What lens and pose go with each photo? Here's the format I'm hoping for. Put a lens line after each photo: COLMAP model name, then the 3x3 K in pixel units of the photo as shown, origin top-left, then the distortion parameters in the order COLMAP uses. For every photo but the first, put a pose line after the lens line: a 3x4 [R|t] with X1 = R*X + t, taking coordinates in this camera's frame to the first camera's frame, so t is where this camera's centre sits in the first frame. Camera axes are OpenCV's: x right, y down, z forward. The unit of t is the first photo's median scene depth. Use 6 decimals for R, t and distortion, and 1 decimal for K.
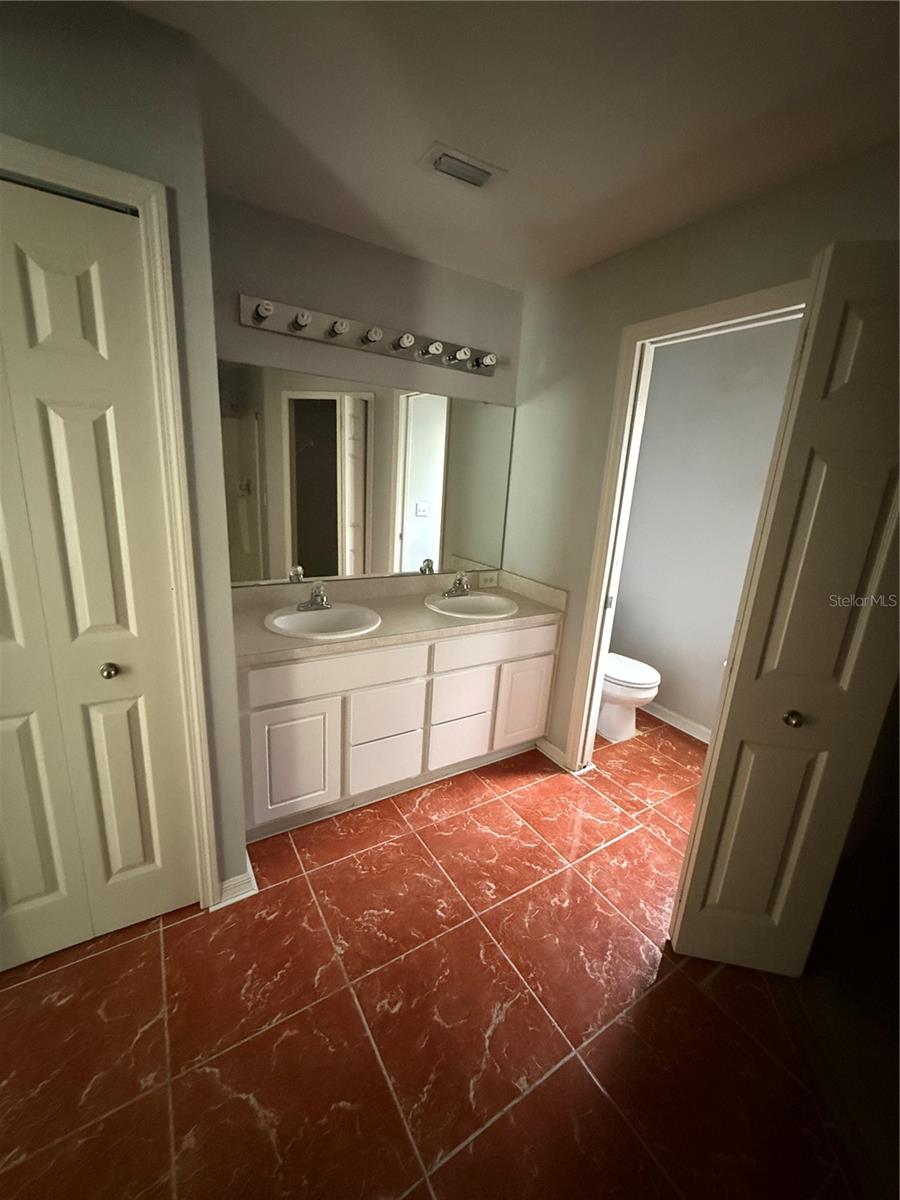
lens RADIAL K [[481.1, 0, 450.9], [0, 481.1, 600.6], [0, 0, 1]] dist [0.000143, -0.000031]
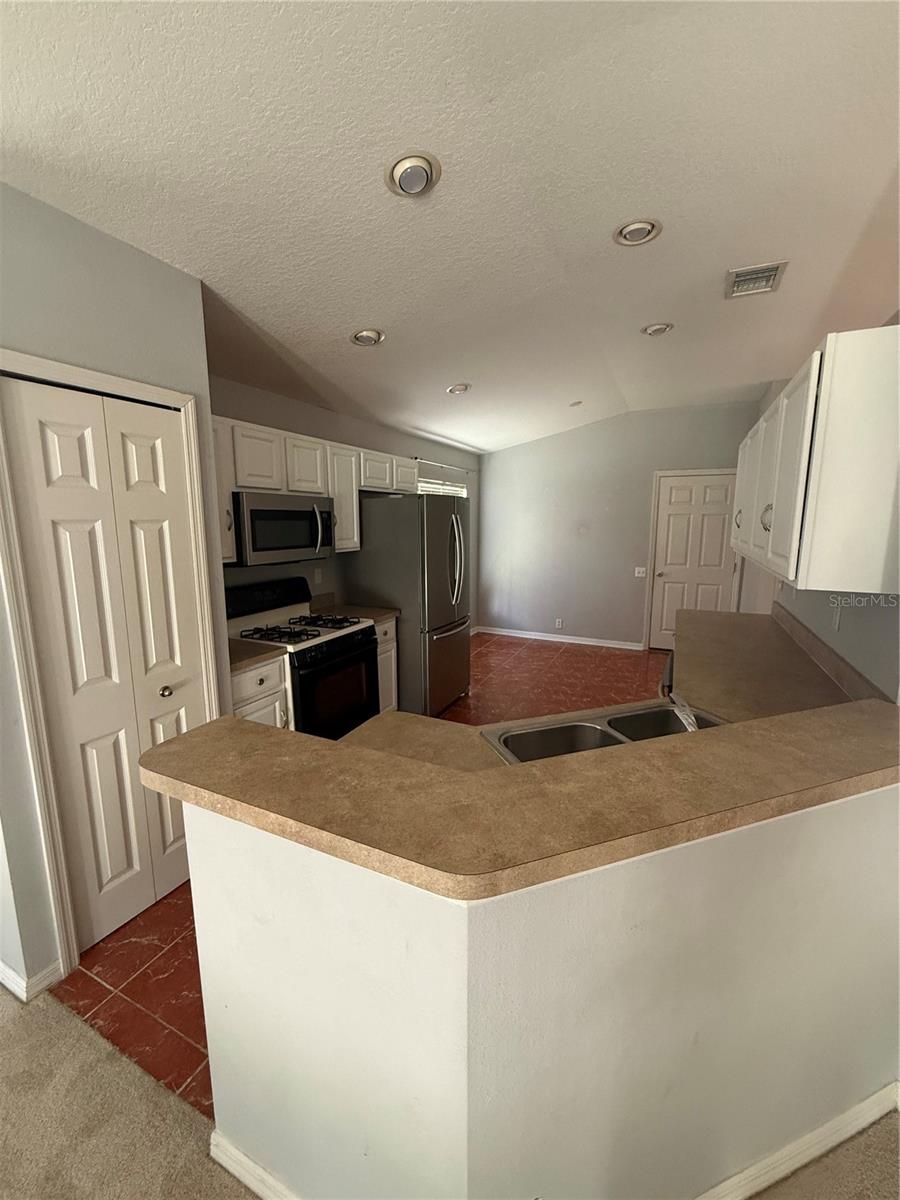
lens RADIAL K [[481.1, 0, 450.1], [0, 481.1, 598.7], [0, 0, 1]] dist [0.000143, -0.000031]
pose [[0.842790, -0.143145, 0.518859, -0.517714], [0.183418, 0.982669, -0.026825, 0.046595], [-0.506027, 0.117776, 0.854439, -0.616293]]
